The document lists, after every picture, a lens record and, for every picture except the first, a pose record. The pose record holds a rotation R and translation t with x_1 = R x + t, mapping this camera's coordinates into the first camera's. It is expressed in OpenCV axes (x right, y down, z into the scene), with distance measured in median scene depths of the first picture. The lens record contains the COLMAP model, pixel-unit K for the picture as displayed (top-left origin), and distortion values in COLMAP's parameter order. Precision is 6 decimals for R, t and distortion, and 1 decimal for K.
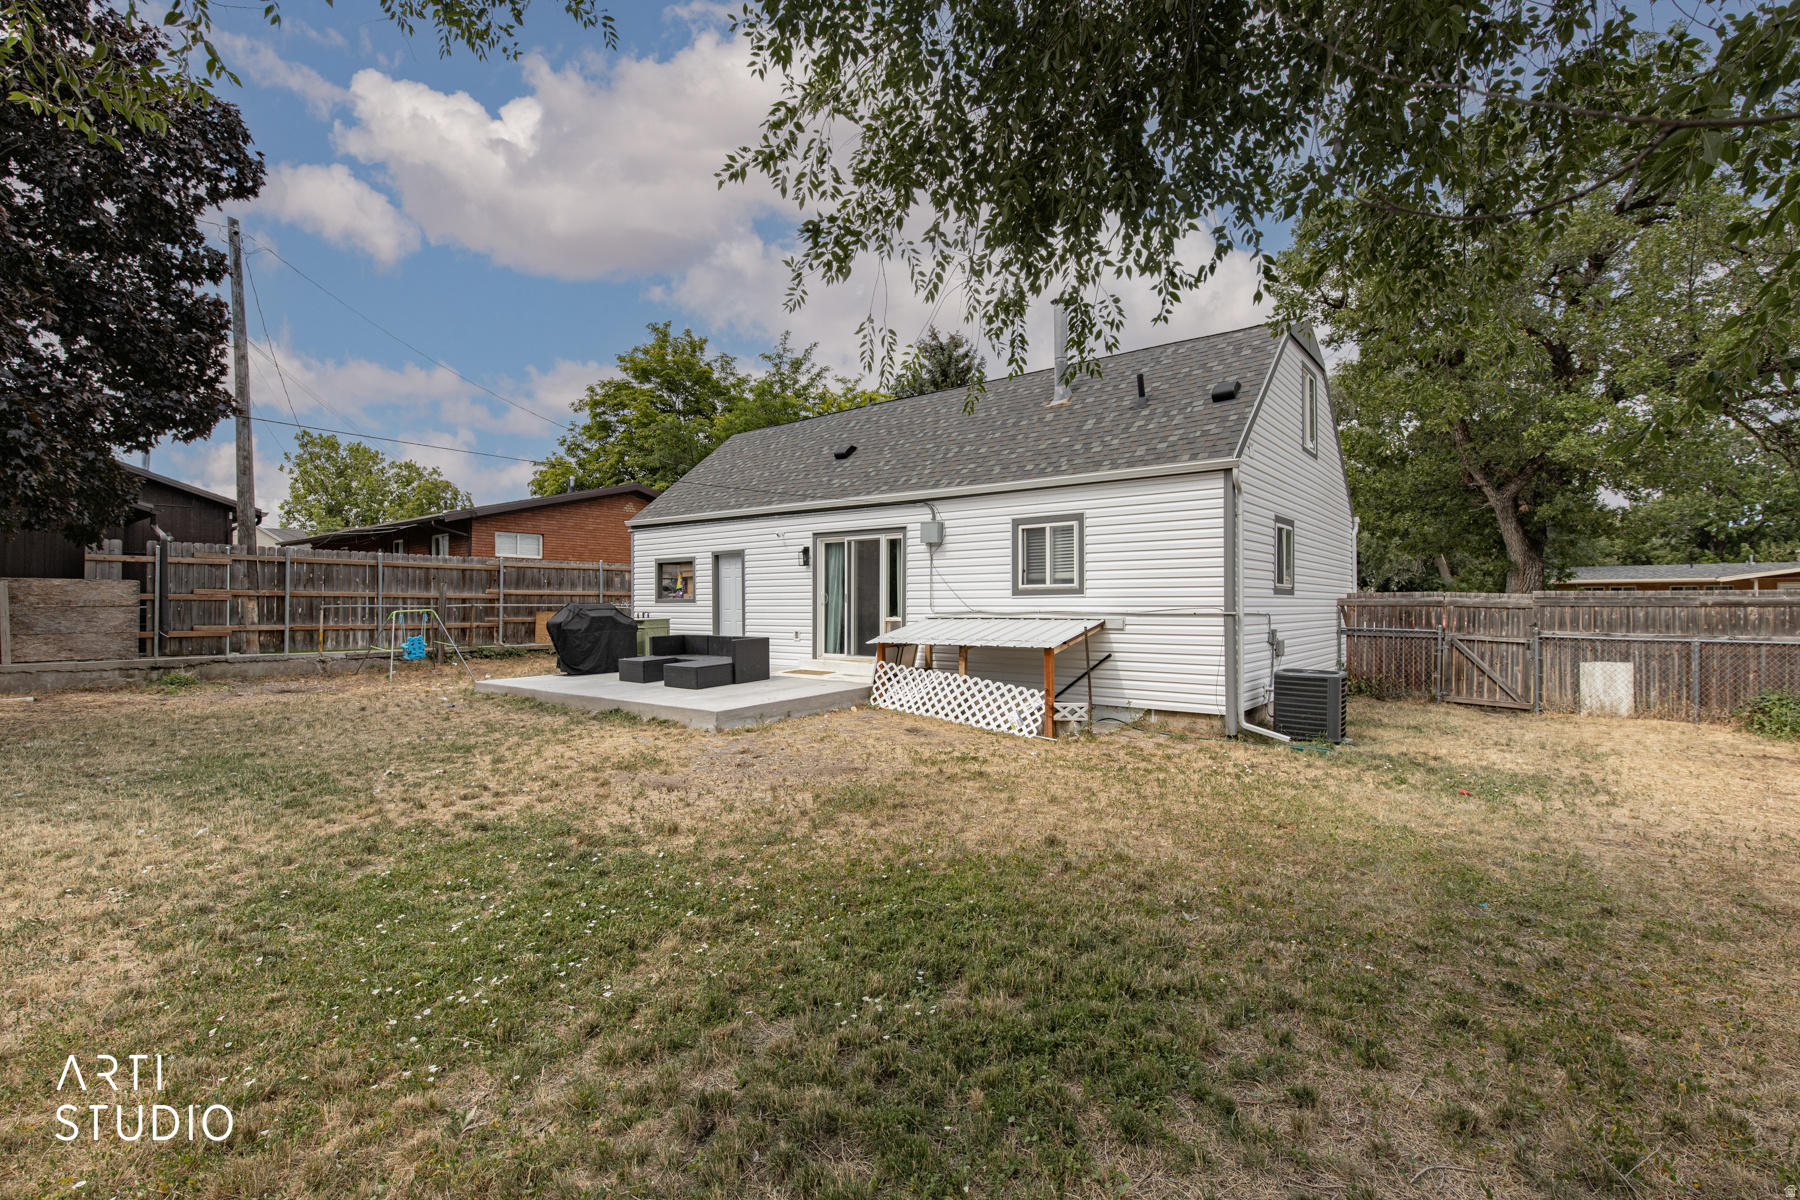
lens RADIAL K [[815.6, 0, 895.4], [0, 815.6, 607.3], [0, 0, 1]] dist [0.004437, 0.000957]
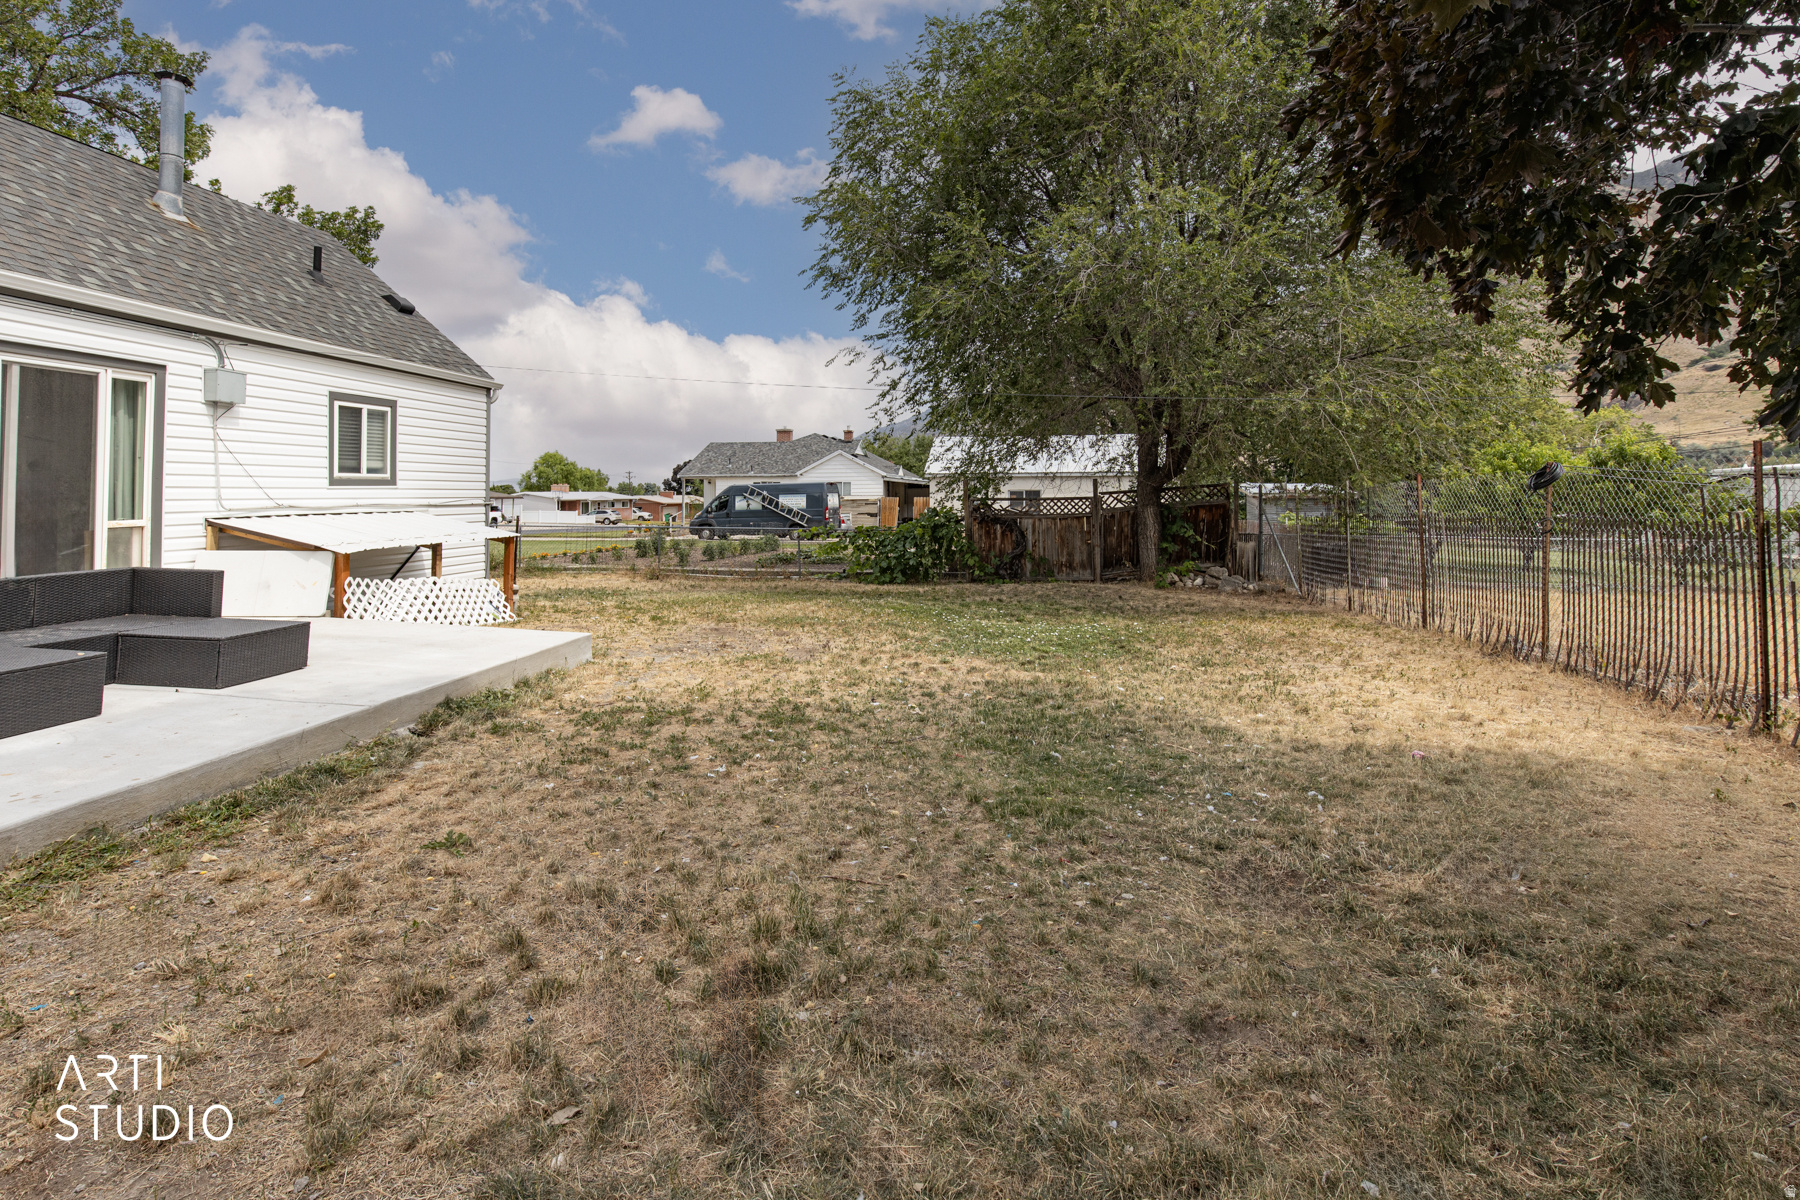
lens RADIAL K [[843.0, 0, 876.3], [0, 843.0, 464.1], [0, 0, 1]] dist [0.008593, -0.000806]
pose [[-0.494152, 0.030236, 0.868849, -0.754547], [0.004018, 0.999464, -0.032496, -0.005577], [-0.869366, -0.012567, -0.494009, 0.833079]]
